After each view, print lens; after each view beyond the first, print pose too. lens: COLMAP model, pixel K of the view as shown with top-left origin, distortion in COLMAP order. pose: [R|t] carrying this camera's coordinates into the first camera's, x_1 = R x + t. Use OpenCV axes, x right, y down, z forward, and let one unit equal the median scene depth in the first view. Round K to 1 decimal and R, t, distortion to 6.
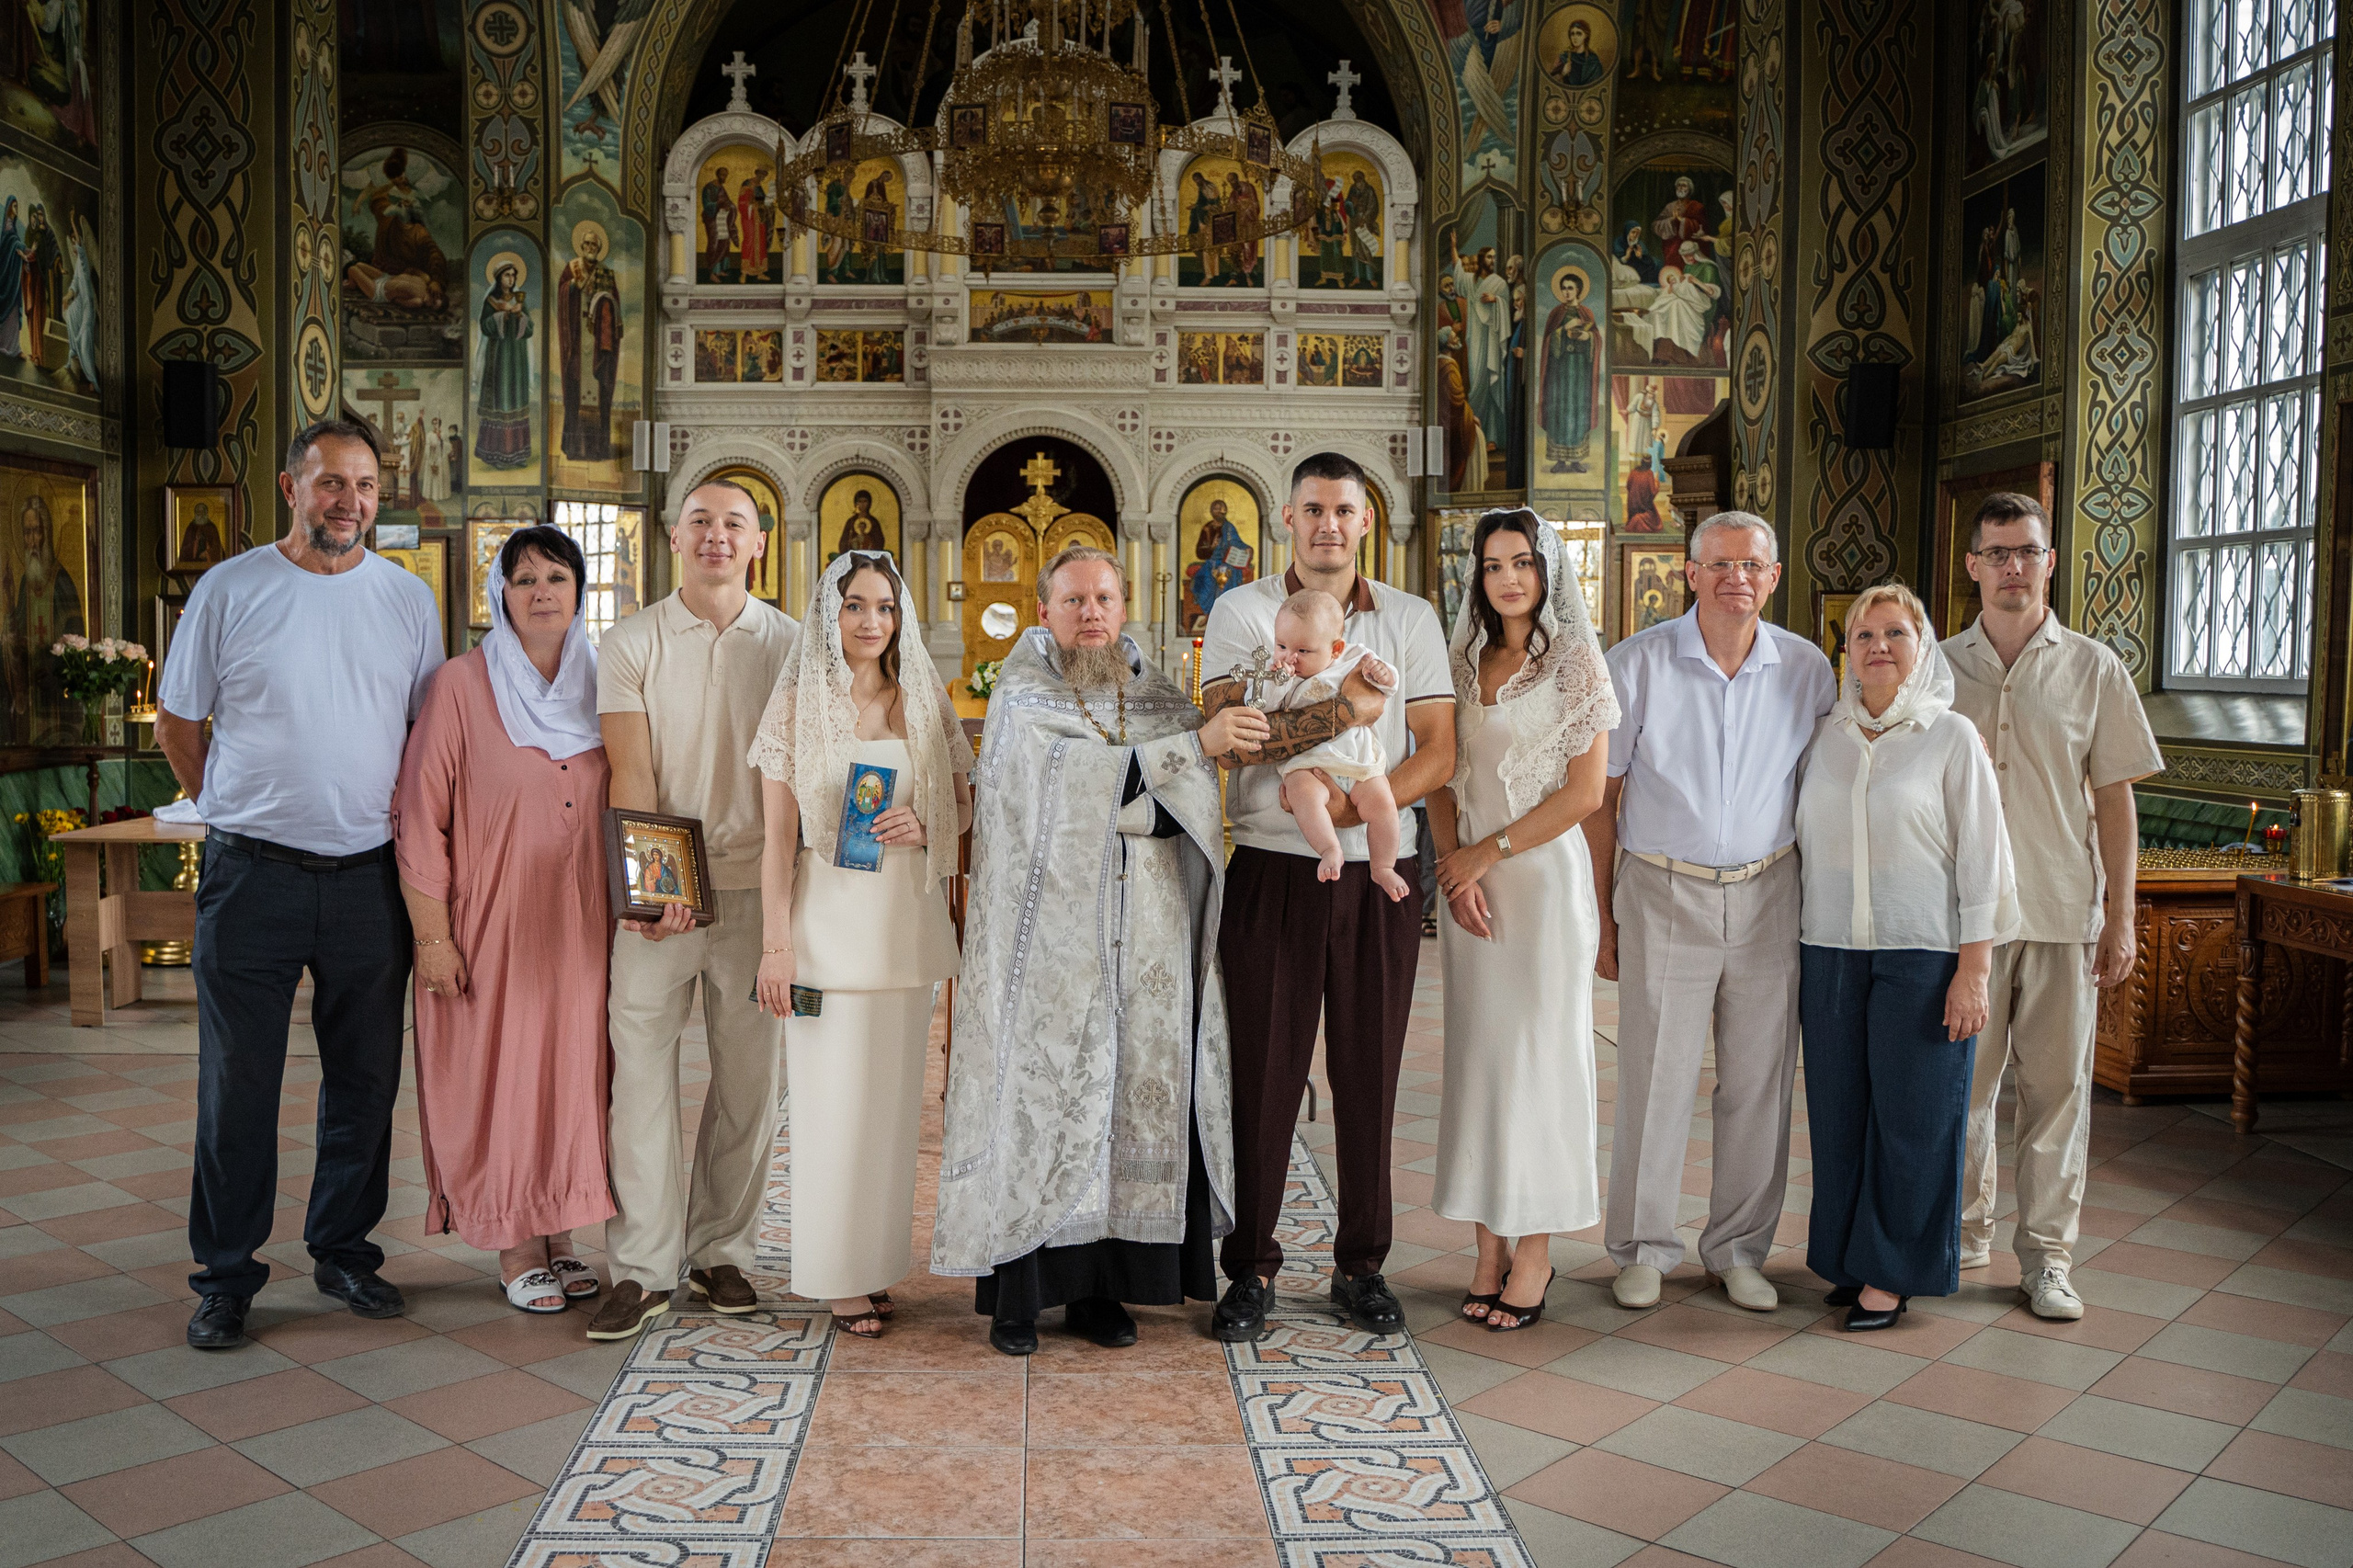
lens RADIAL K [[2037.3, 0, 1127.3], [0, 2037.3, 861.4], [0, 0, 1]] dist [-0.138357, 0.029222]
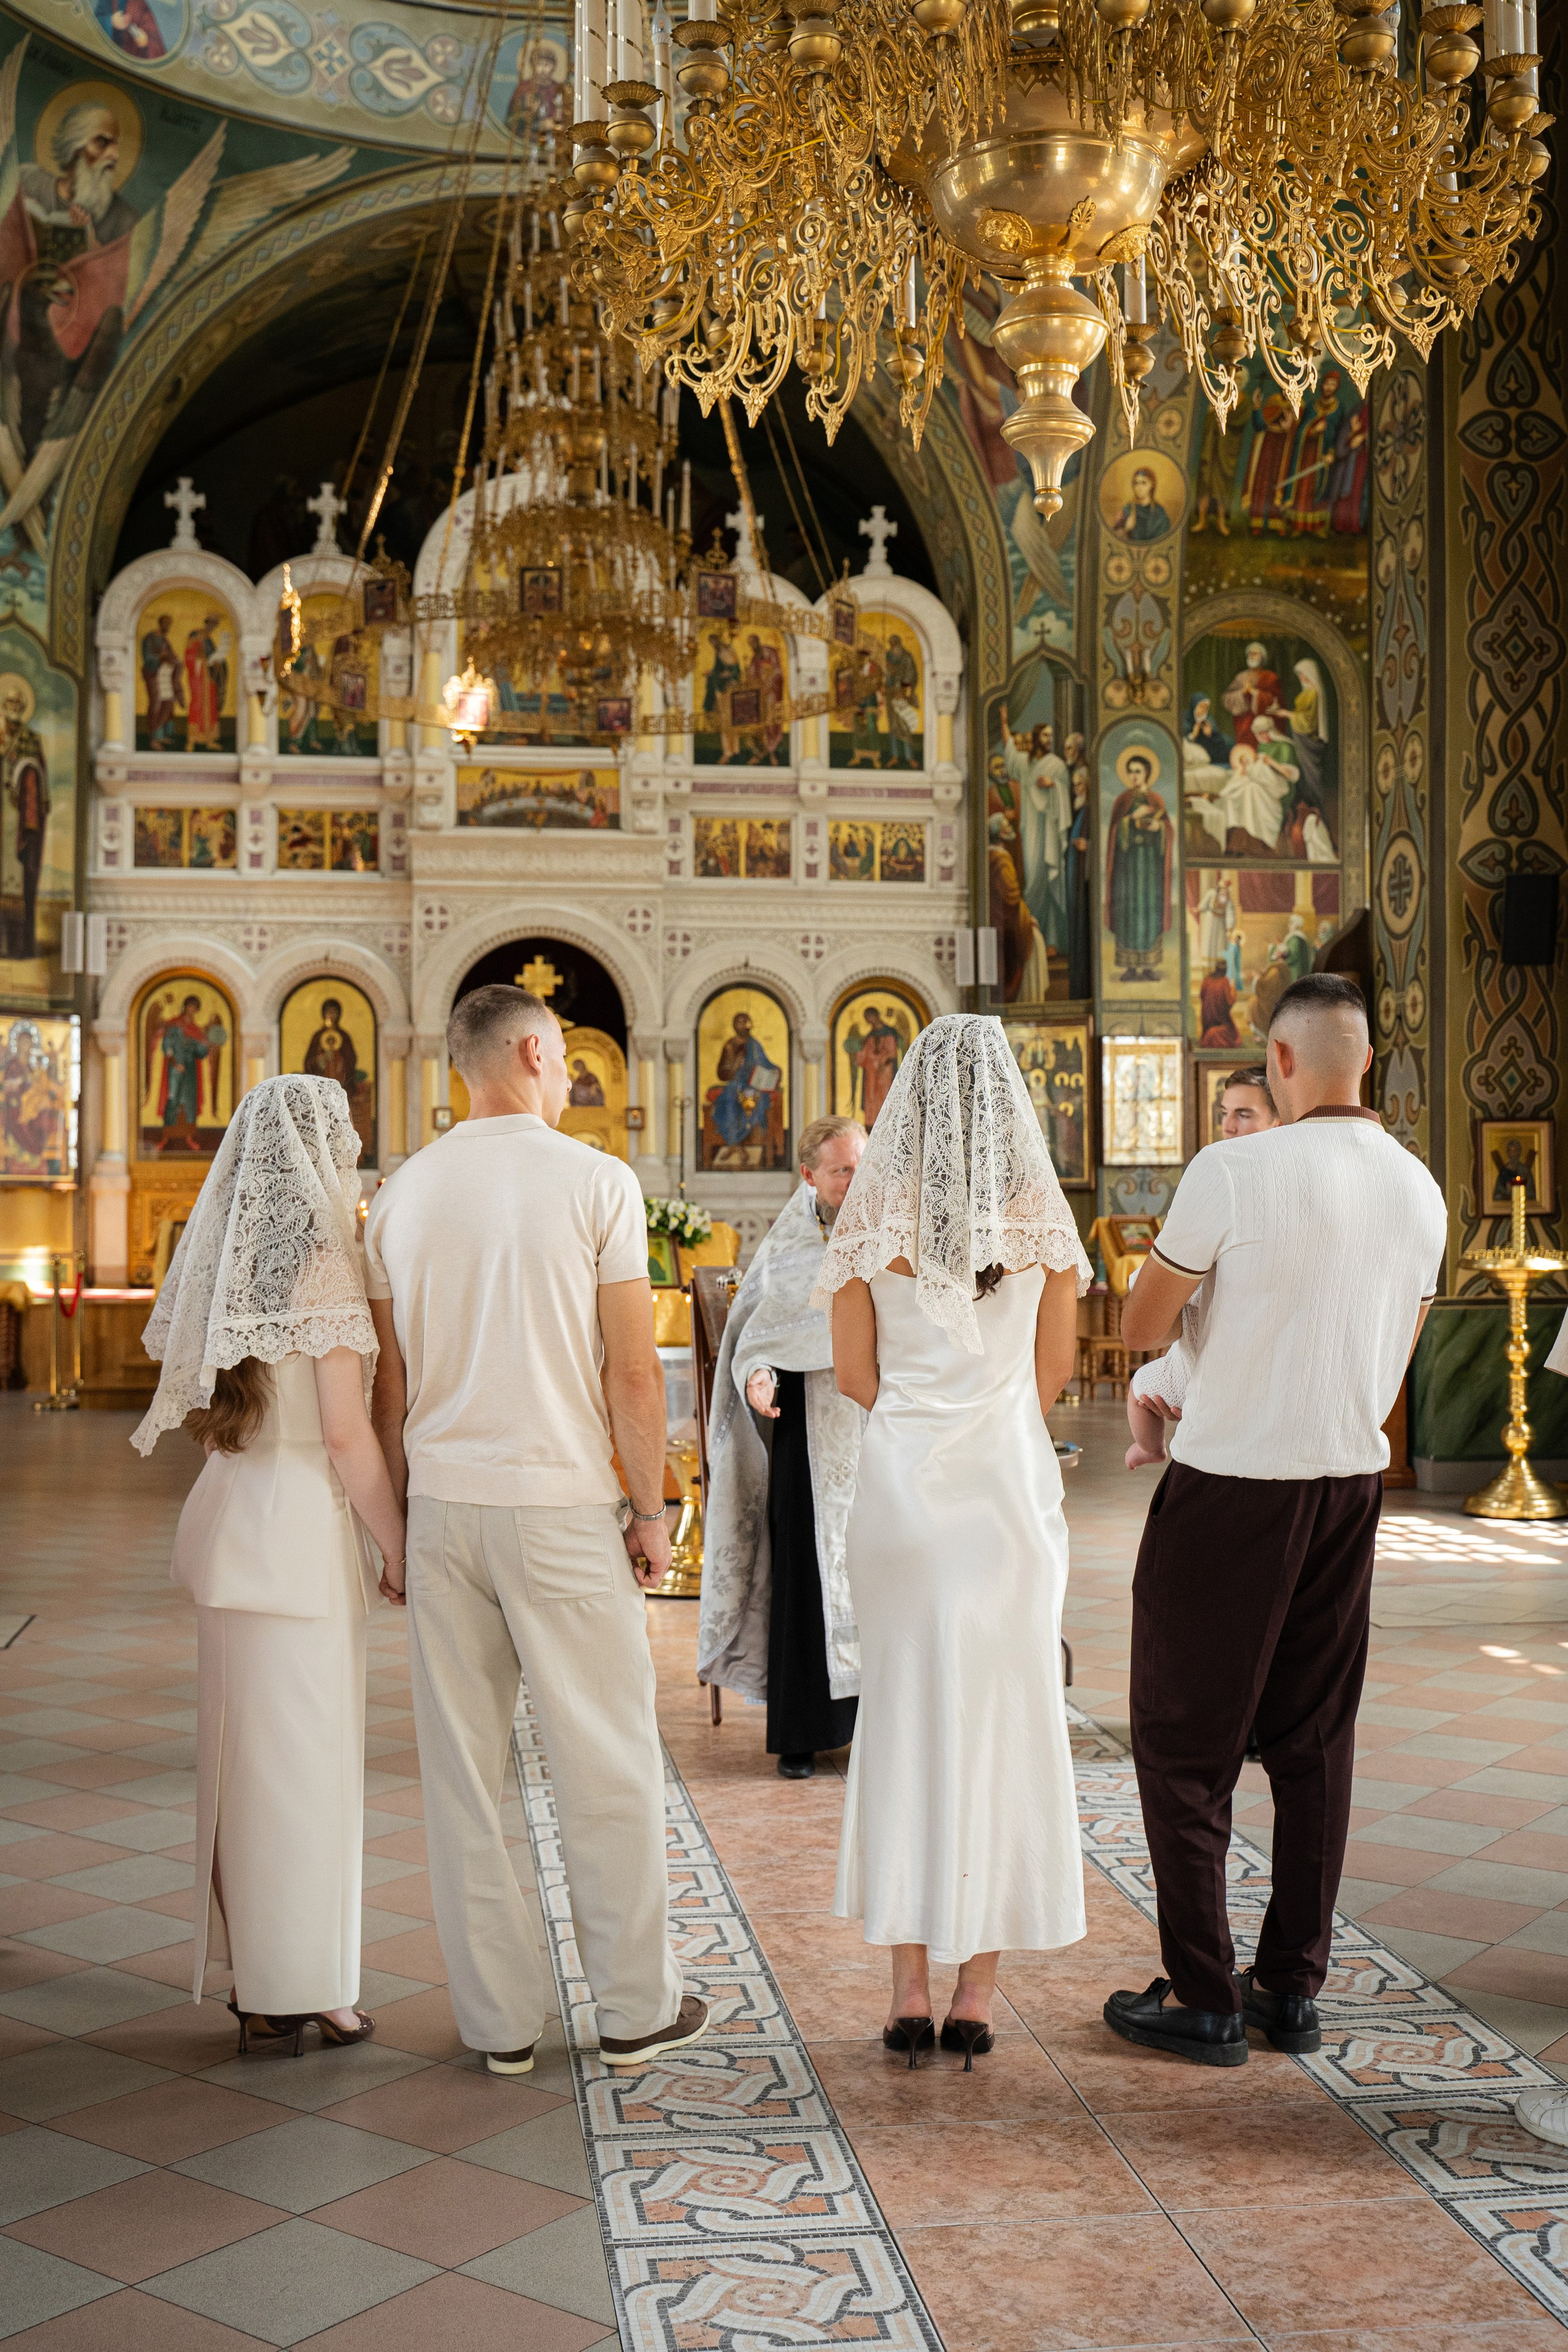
lens RADIAL K [[2671.0, 0, 772.5], [0, 2671.0, 1177.9], [0, 0, 1]] dist [-0.071543, 0.000000]
pose [[0.990341, -0.002914, 0.138620, -0.100982], [0.017508, 0.994405, -0.104176, 0.009773], [-0.137541, 0.105597, 0.984851, -0.110822]]
